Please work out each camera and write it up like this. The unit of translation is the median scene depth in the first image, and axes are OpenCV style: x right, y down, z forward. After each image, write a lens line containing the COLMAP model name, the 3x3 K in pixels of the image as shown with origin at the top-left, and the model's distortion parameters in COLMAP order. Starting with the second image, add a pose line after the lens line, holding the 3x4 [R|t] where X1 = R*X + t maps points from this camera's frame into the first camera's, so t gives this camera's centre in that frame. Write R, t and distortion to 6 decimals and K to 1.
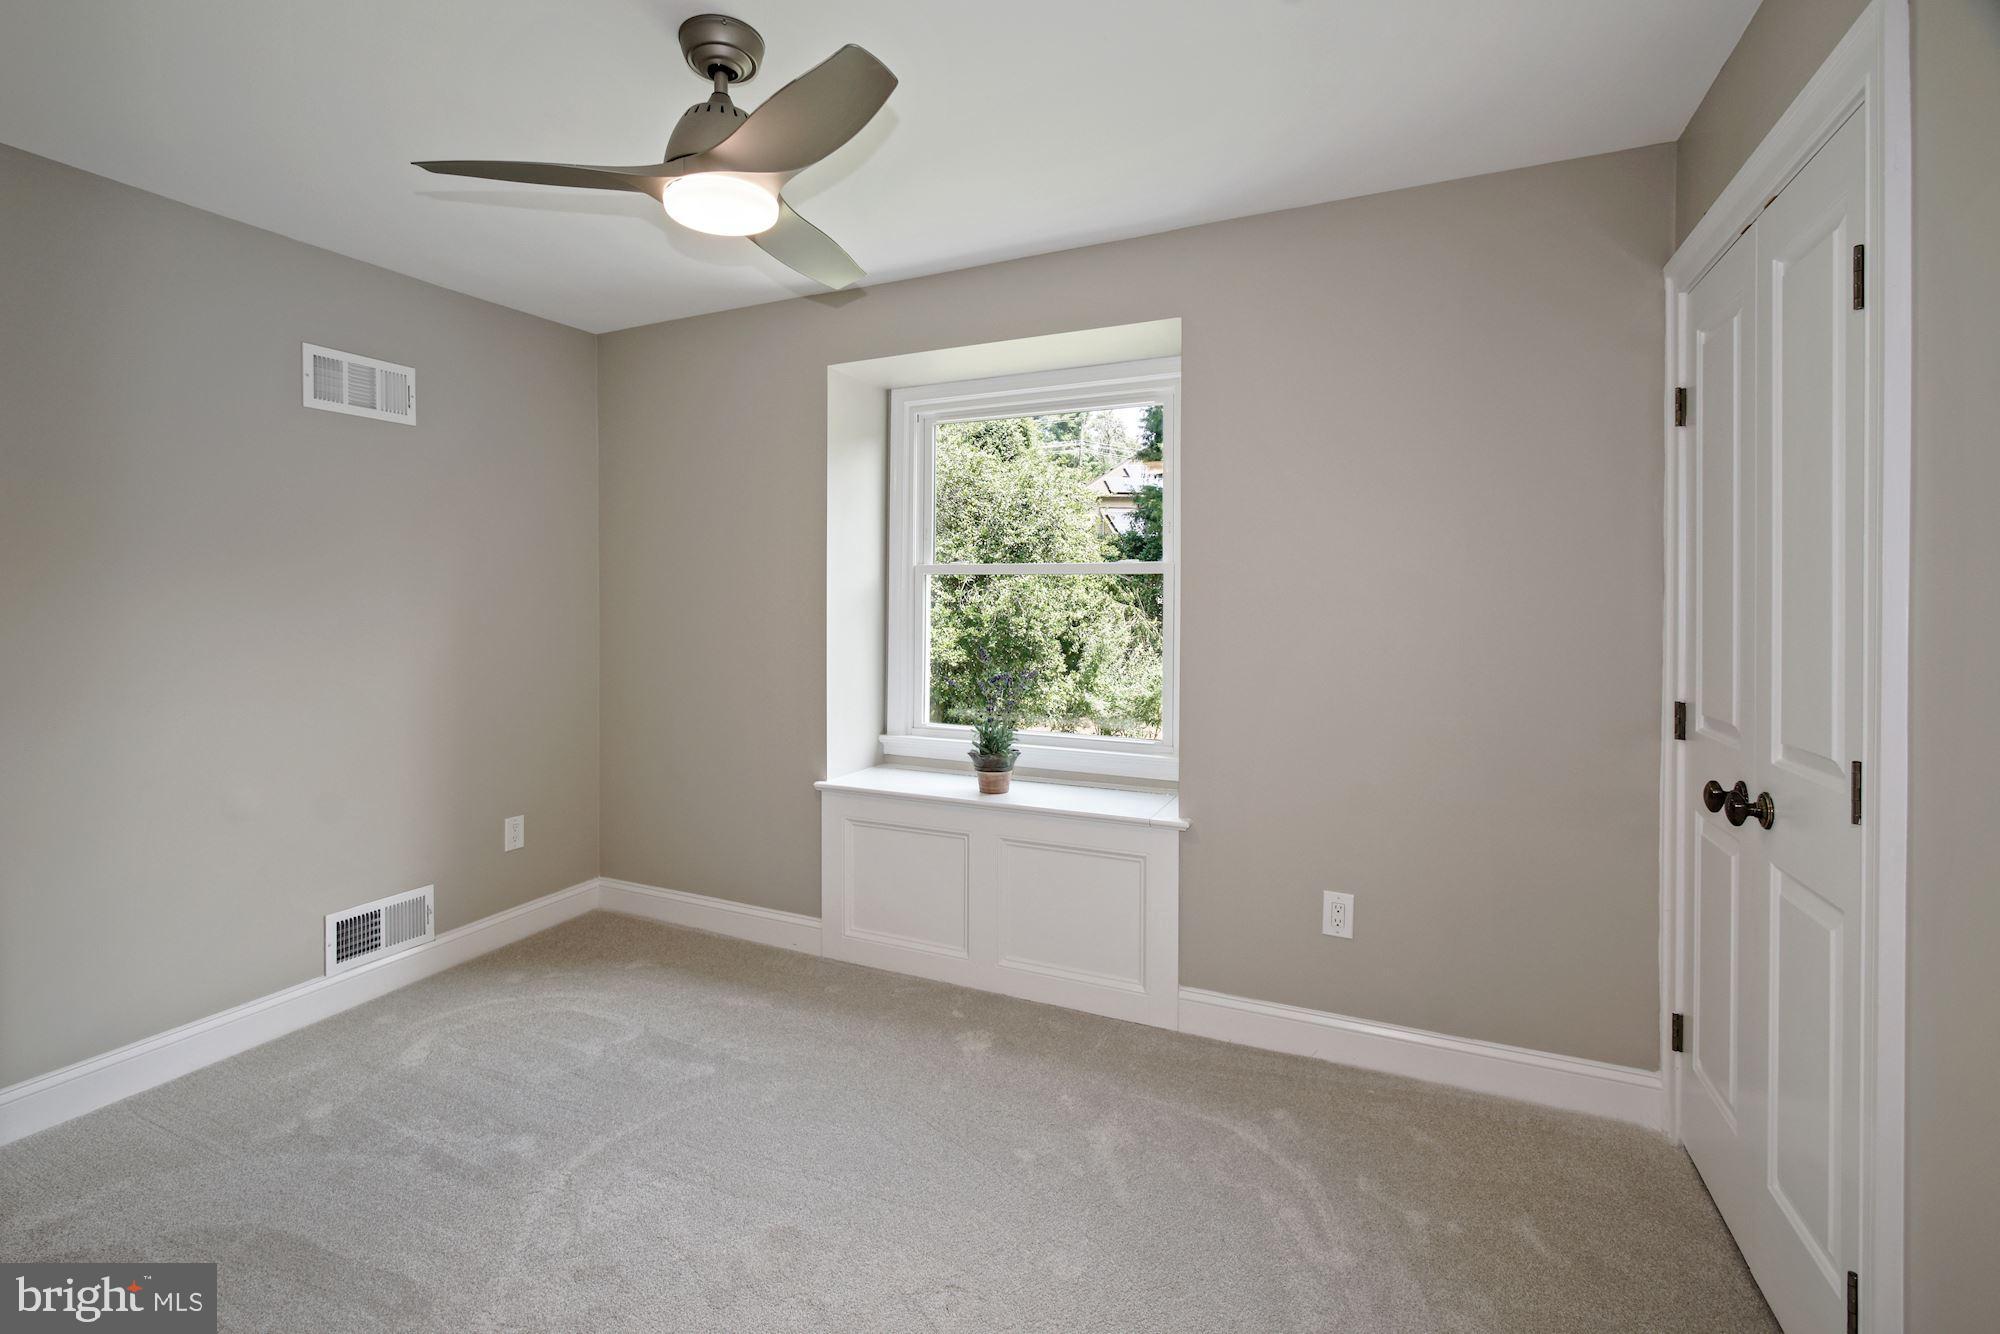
lens RADIAL K [[915.2, 0, 998.4], [0, 915.2, 606.5], [0, 0, 1]] dist [0.004073, 0.000712]
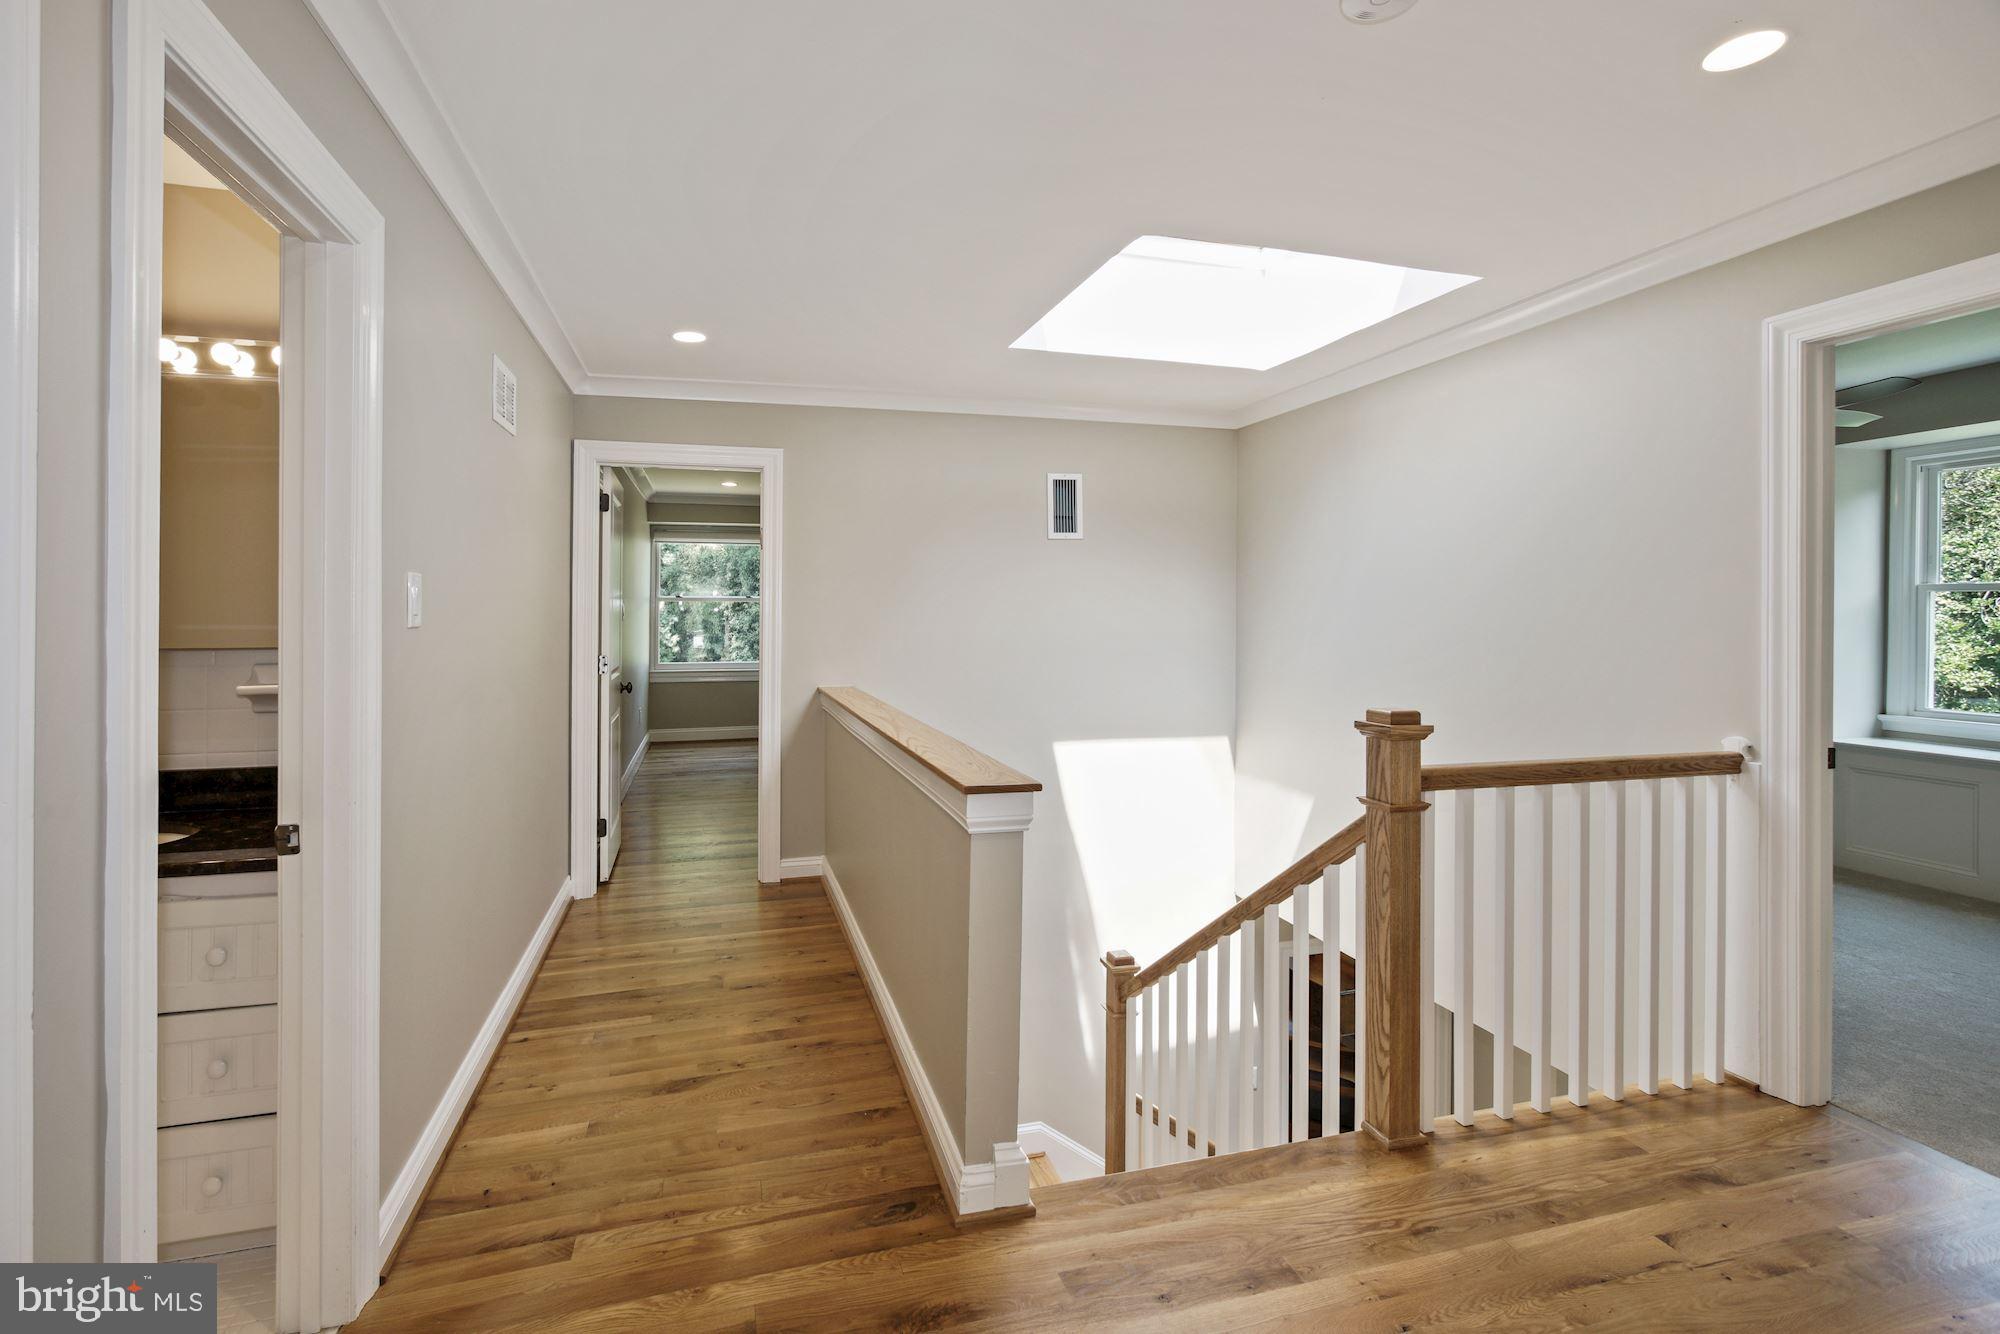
lens RADIAL K [[915.2, 0, 998.4], [0, 915.2, 606.5], [0, 0, 1]] dist [0.004073, 0.000712]
pose [[0.650121, 0.000525, -0.759831, 0.049387], [-0.007767, 0.999952, -0.005955, 0.004154], [0.759791, 0.009773, 0.650094, -0.796057]]
